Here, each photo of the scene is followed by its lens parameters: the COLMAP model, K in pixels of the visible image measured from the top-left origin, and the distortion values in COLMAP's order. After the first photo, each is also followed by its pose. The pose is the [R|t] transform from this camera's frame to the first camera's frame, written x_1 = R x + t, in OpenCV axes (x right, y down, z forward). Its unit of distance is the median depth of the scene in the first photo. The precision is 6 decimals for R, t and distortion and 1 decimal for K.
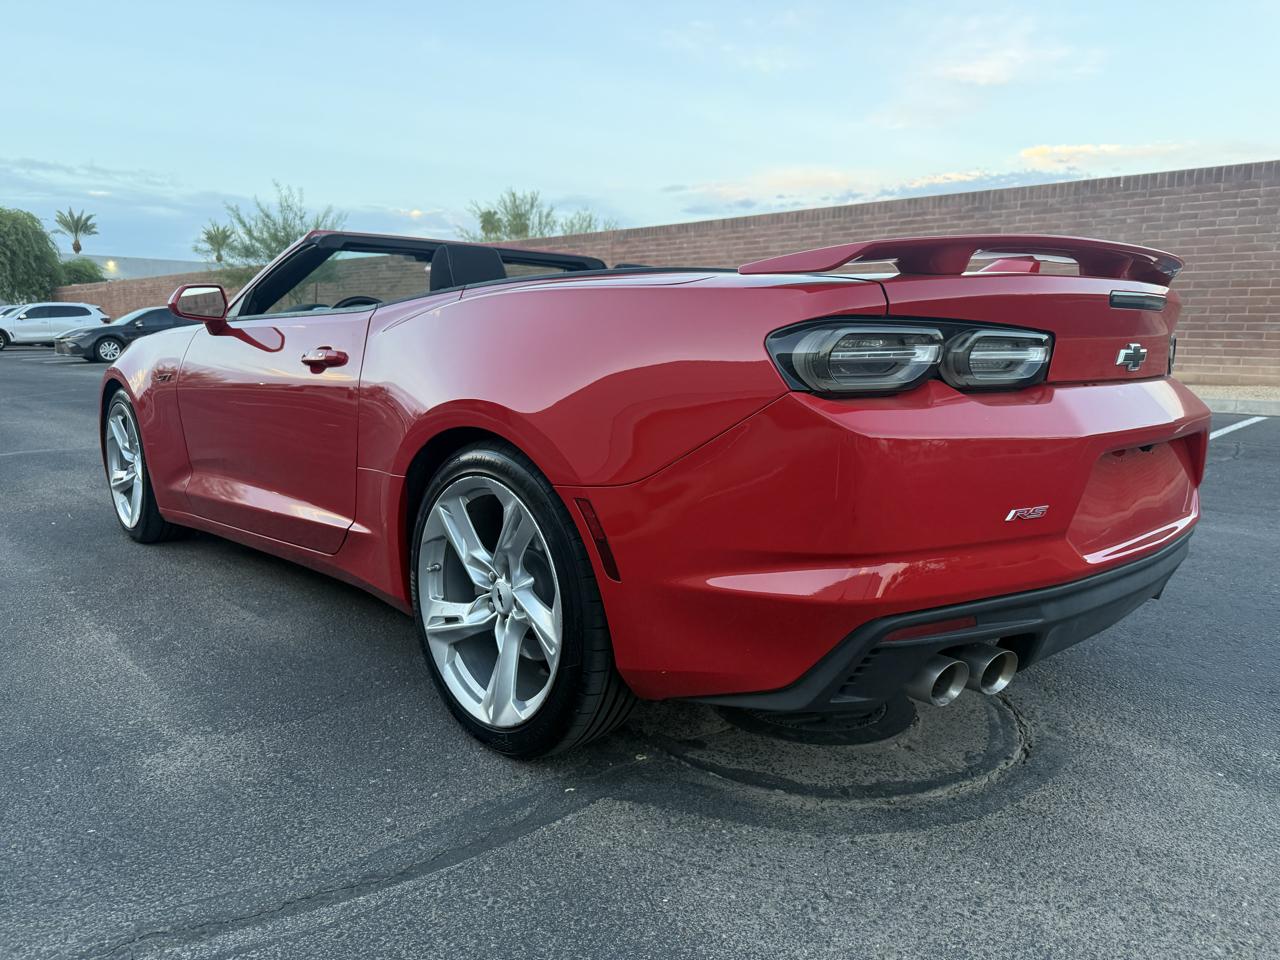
lens RADIAL K [[926.8, 0, 659.9], [0, 926.8, 487.7], [0, 0, 1]] dist [0.014386, -0.030614]
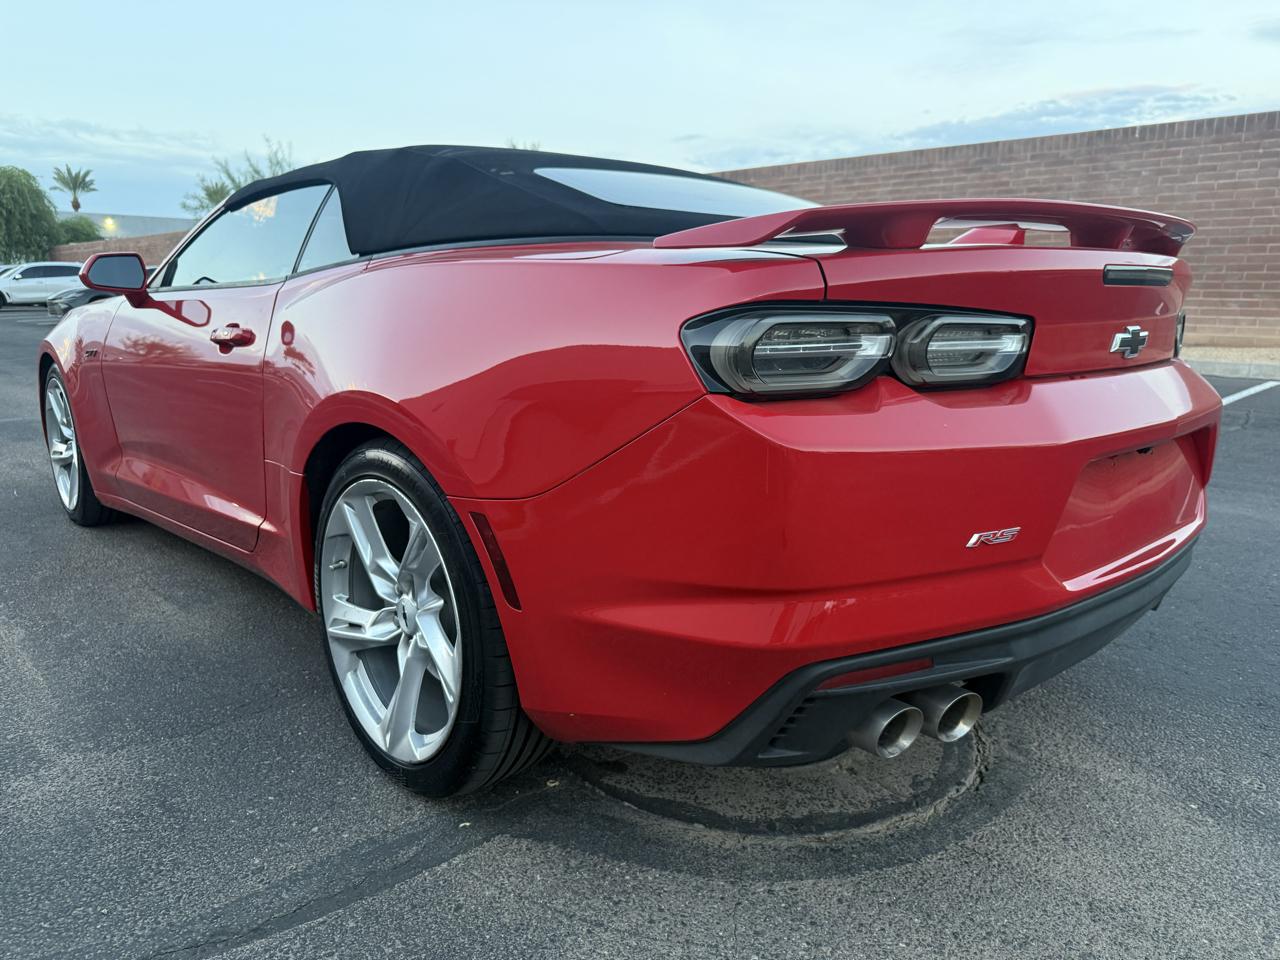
lens RADIAL K [[926.8, 0, 649.5], [0, 926.8, 492.0], [0, 0, 1]] dist [0.014386, -0.030614]
pose [[0.999772, 0.002281, -0.021218, 0.081606], [-0.001202, 0.998711, 0.050740, -0.036171], [0.021307, -0.050703, 0.998486, 0.090418]]
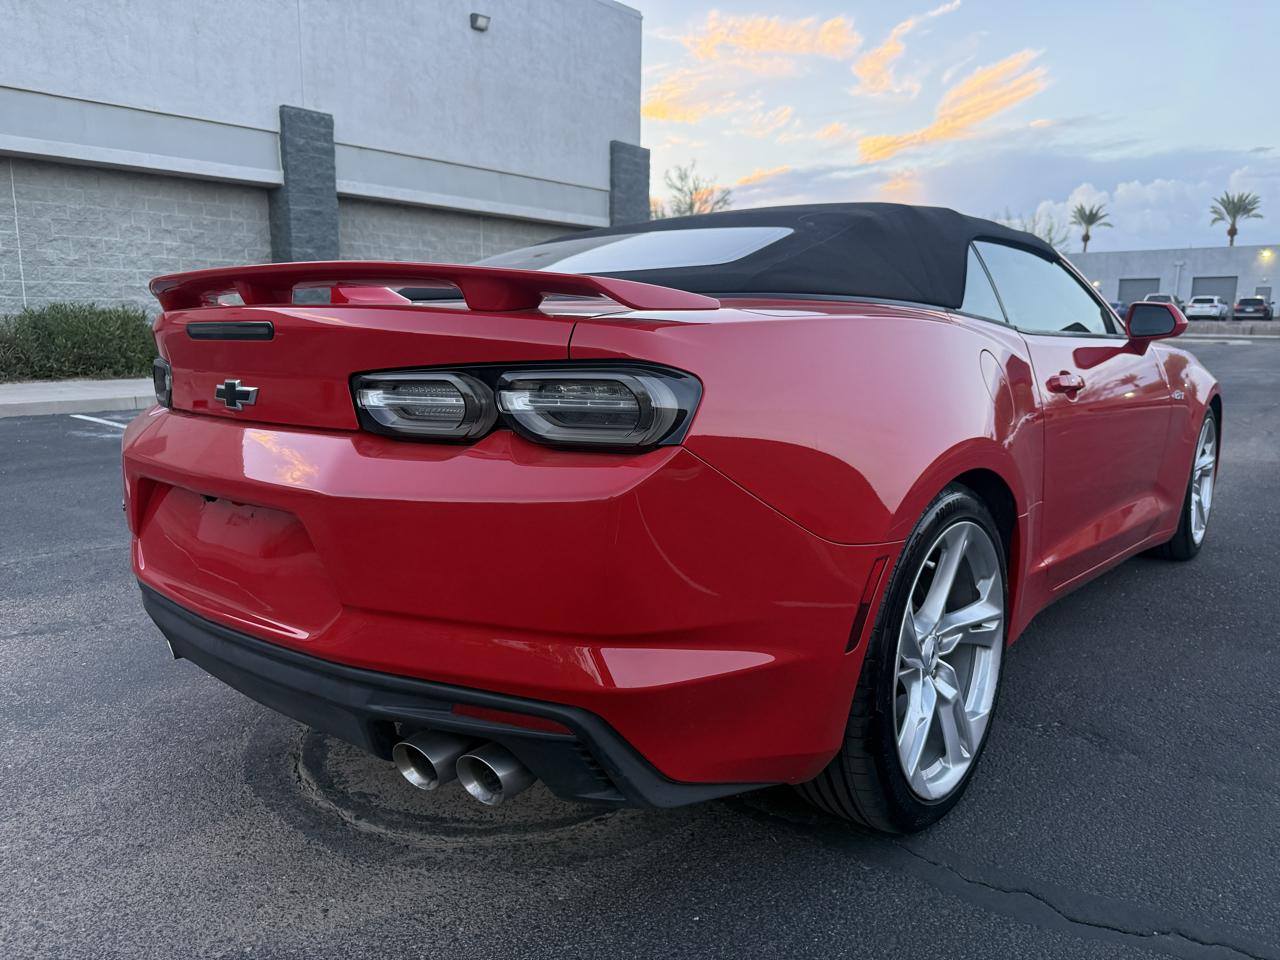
lens RADIAL K [[926.8, 0, 626.7], [0, 926.8, 484.8], [0, 0, 1]] dist [0.014386, -0.030614]
pose [[0.063979, 0.155797, -0.985715, 1.140507], [-0.154694, 0.977348, 0.144434, -0.191182], [0.985889, 0.143244, 0.086630, 1.030953]]
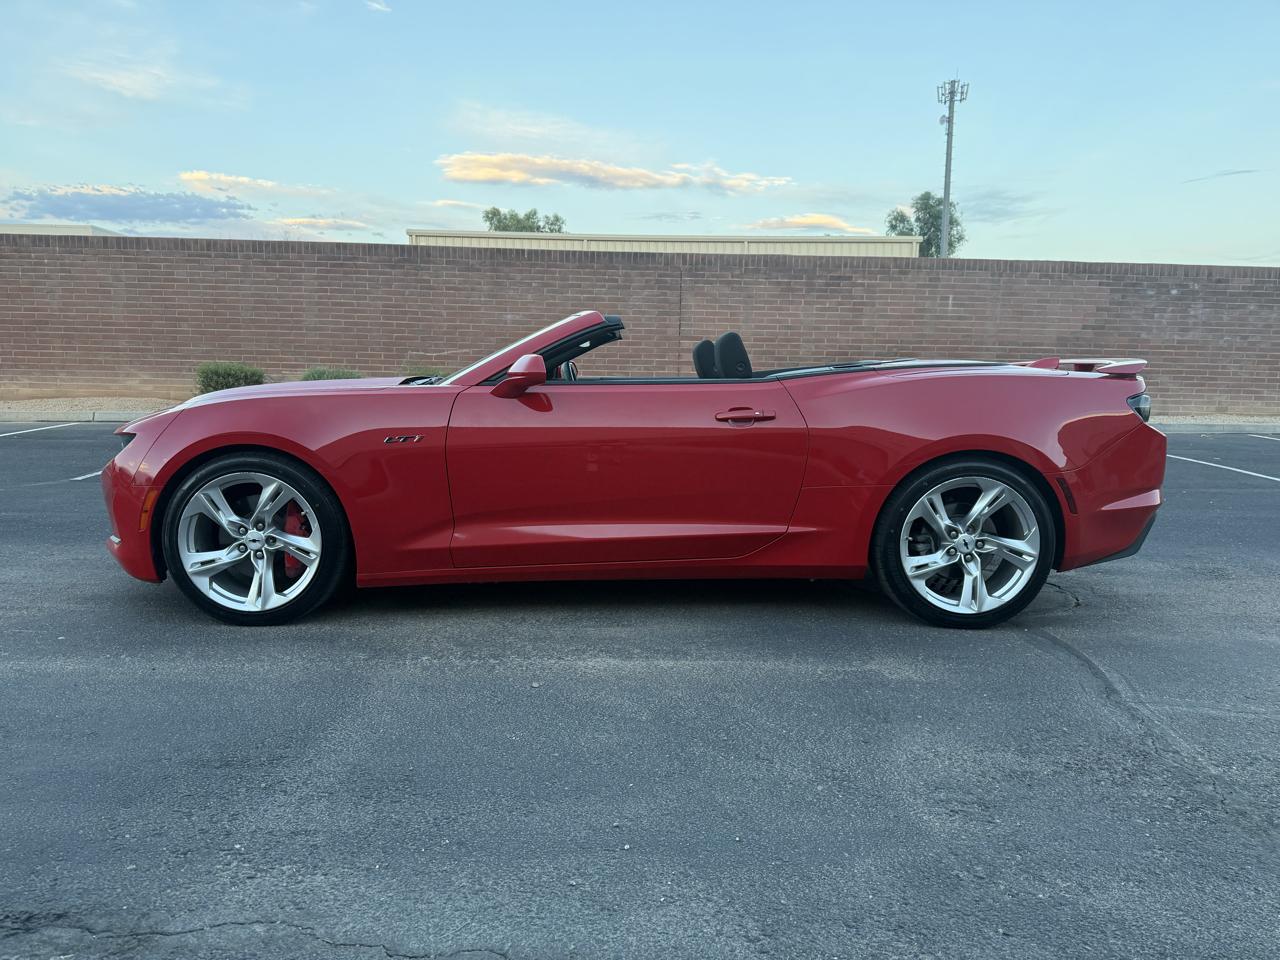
lens RADIAL K [[926.8, 0, 637.0], [0, 926.8, 482.7], [0, 0, 1]] dist [0.014386, -0.030614]
pose [[0.676527, -0.080652, 0.731988, -1.662651], [0.103560, 0.994527, 0.013866, -0.080584], [-0.729100, 0.066424, 0.681176, 0.187064]]
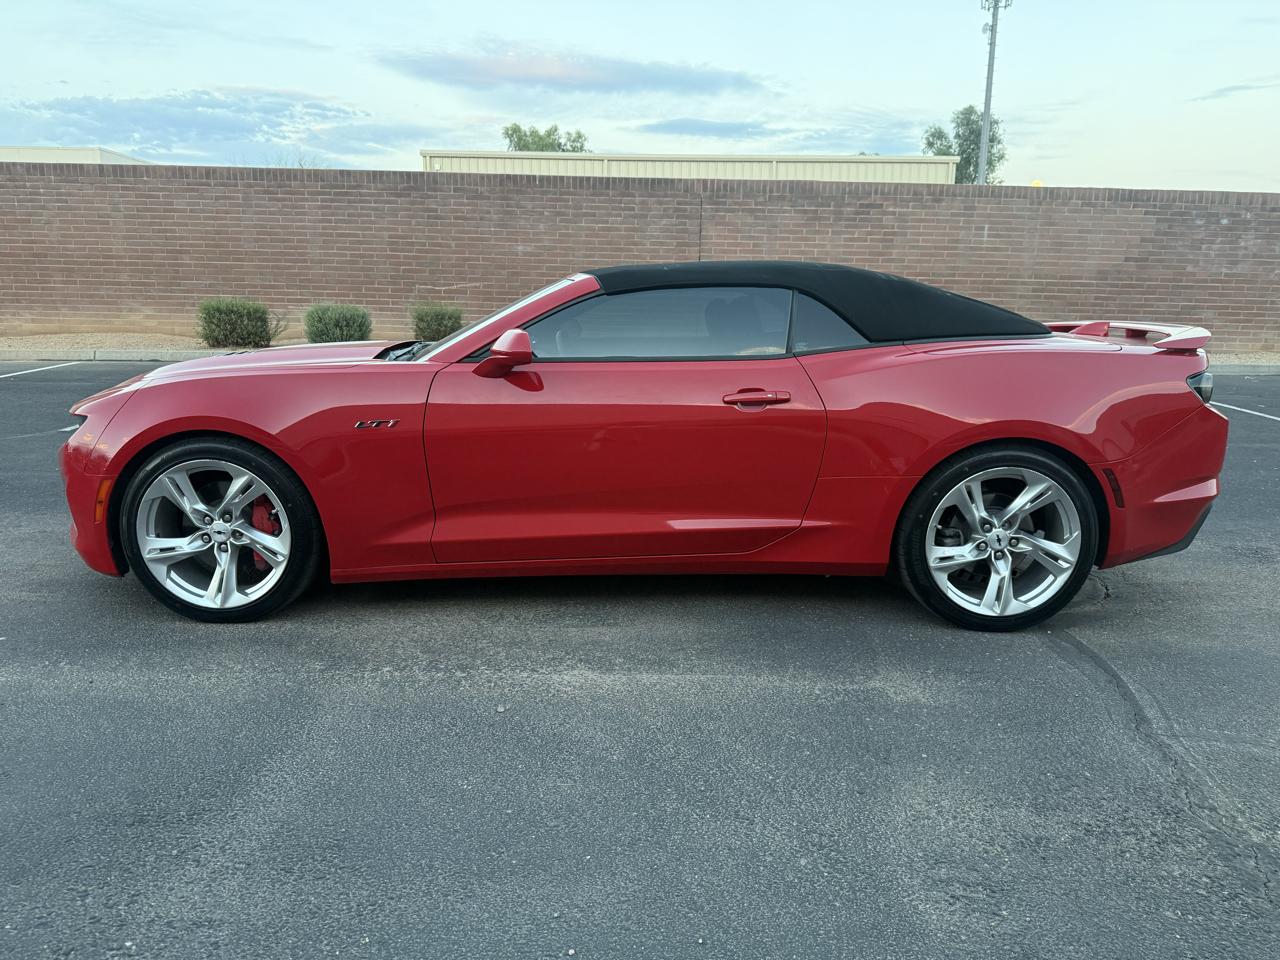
lens RADIAL K [[926.8, 0, 642.2], [0, 926.8, 495.1], [0, 0, 1]] dist [0.014386, -0.030614]
pose [[0.693095, -0.145007, 0.706111, -1.506704], [0.099915, 0.989428, 0.105115, -0.167008], [-0.713888, -0.002304, 0.700256, 0.238087]]
